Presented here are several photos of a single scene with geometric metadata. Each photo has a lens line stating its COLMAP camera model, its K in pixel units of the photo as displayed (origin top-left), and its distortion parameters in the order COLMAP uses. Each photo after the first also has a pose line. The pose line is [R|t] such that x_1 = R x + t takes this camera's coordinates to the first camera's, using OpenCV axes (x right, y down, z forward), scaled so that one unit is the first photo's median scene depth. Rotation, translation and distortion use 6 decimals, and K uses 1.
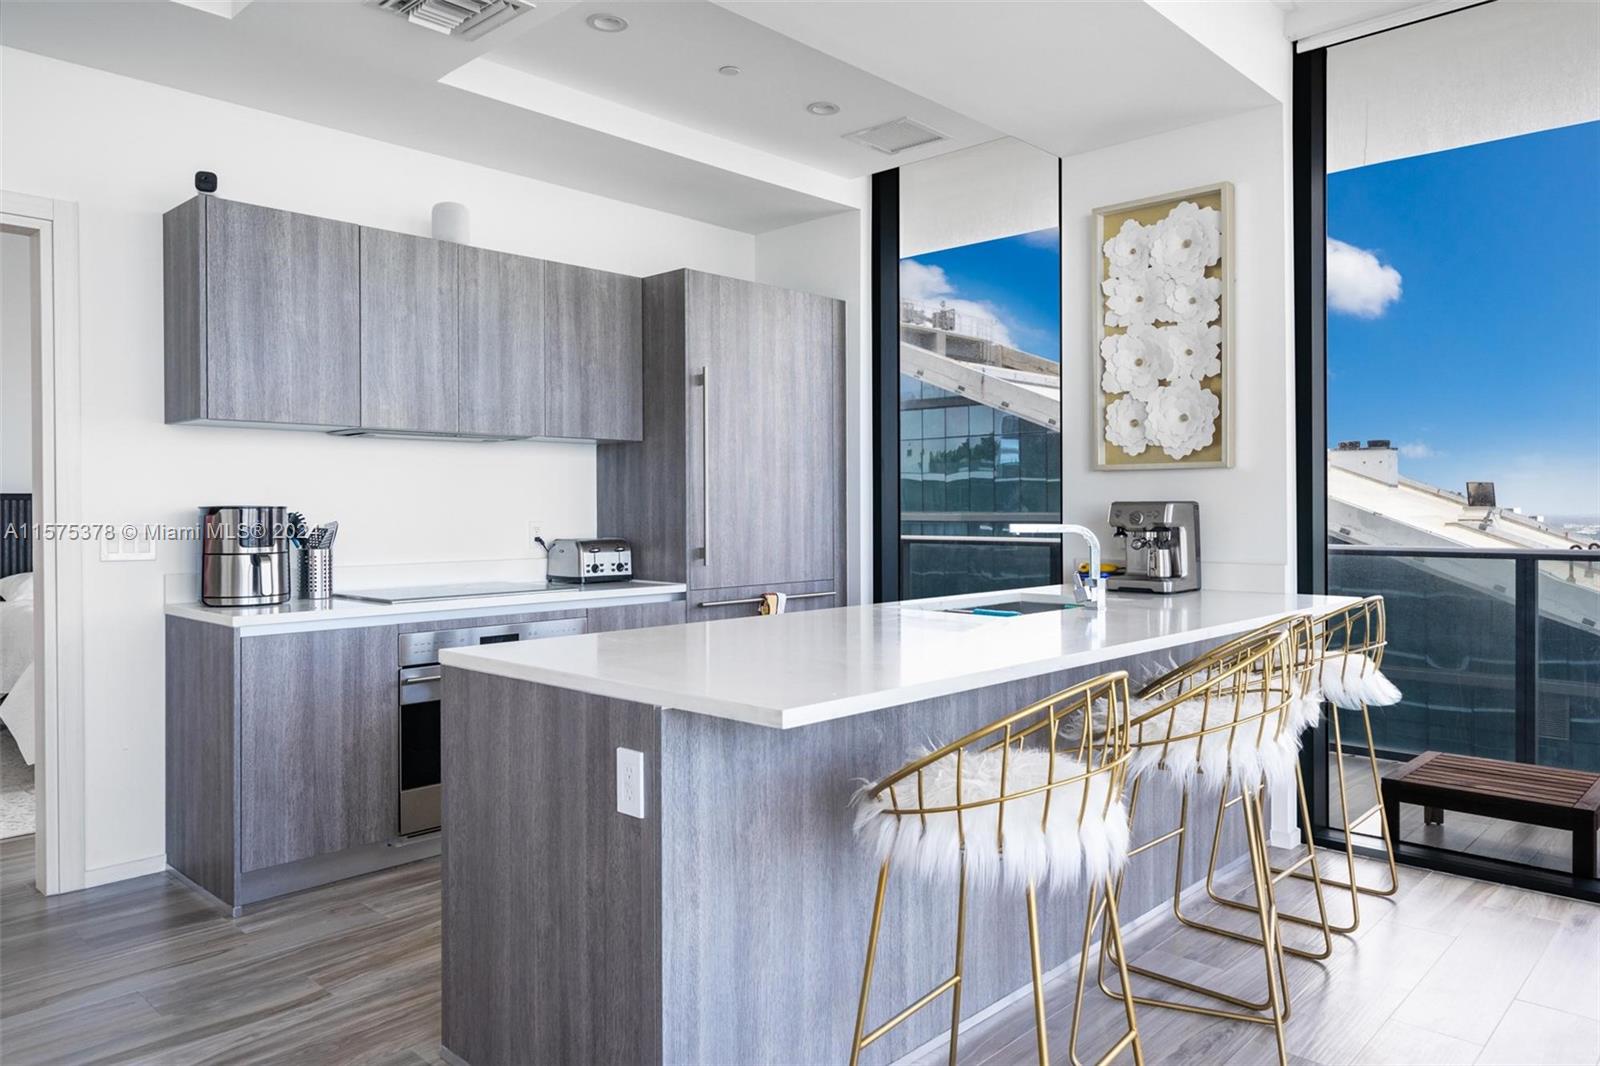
lens RADIAL K [[1097.3, 0, 819.7], [0, 1097.3, 512.5], [0, 0, 1]] dist [0.007436, 0.002254]
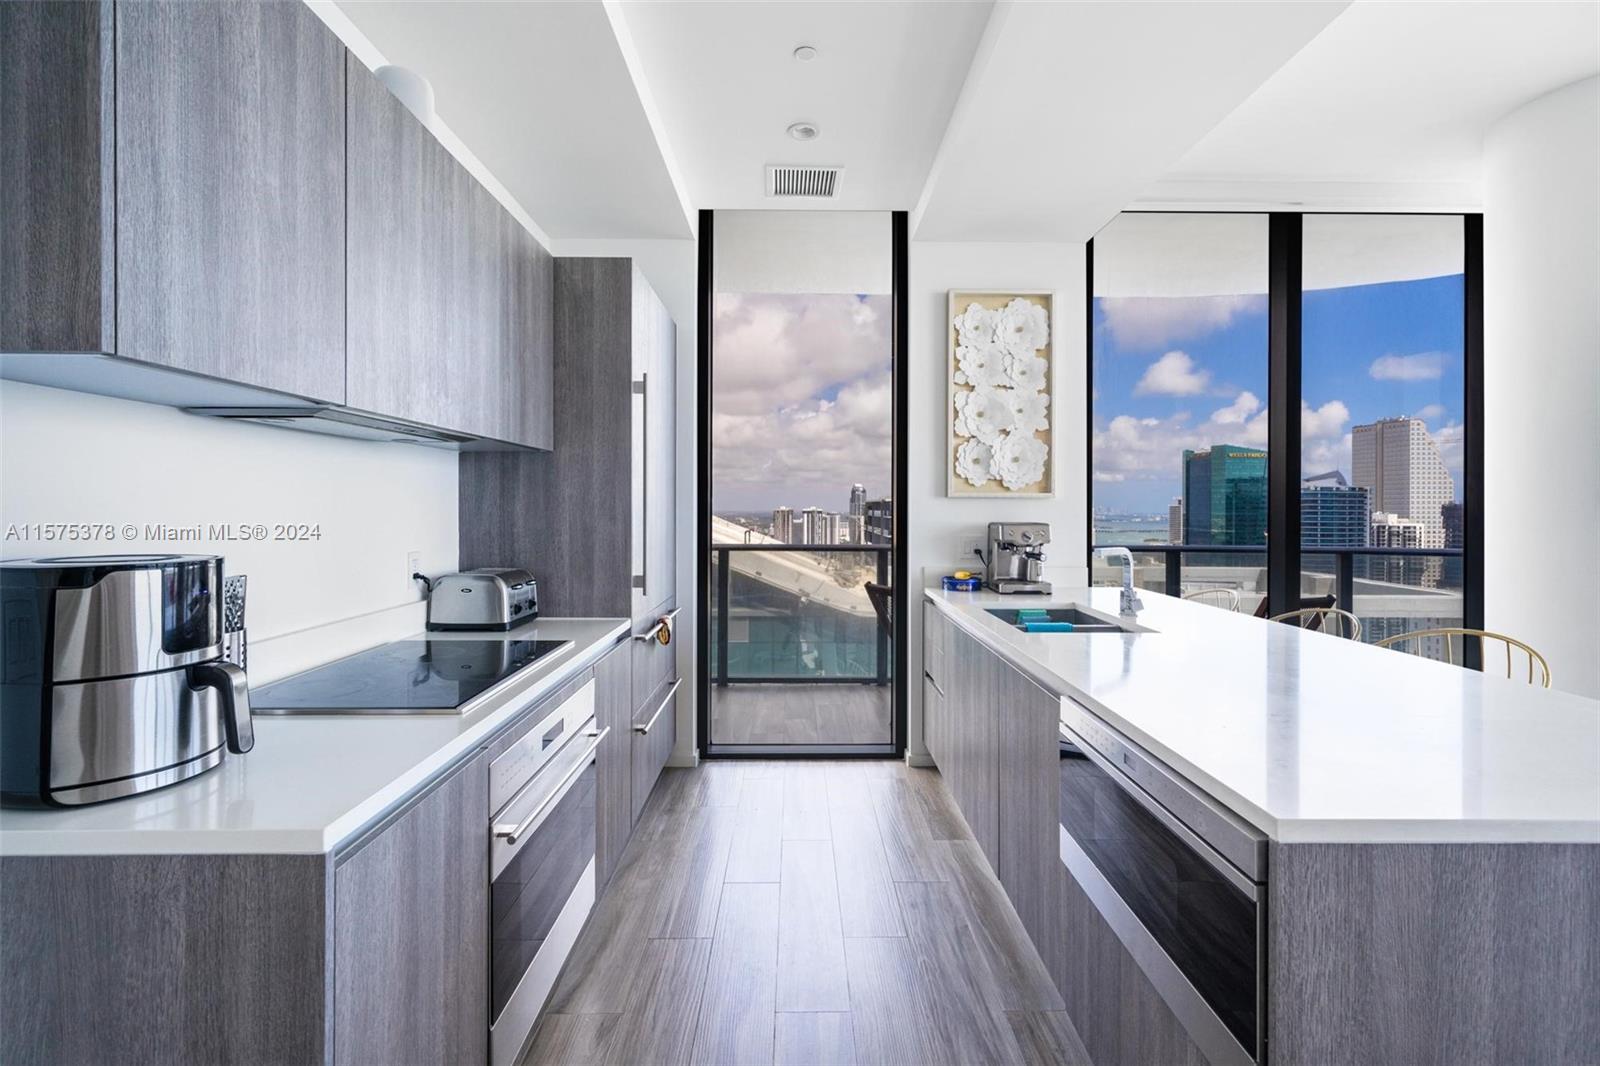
lens RADIAL K [[741.4, 0, 810.2], [0, 741.4, 509.9], [0, 0, 1]] dist [0.002289, 0.000159]
pose [[0.721306, 0.002804, 0.692611, -0.477911], [-0.003462, 0.999994, -0.000442, -0.023910], [-0.692608, -0.002079, 0.721311, 0.527835]]
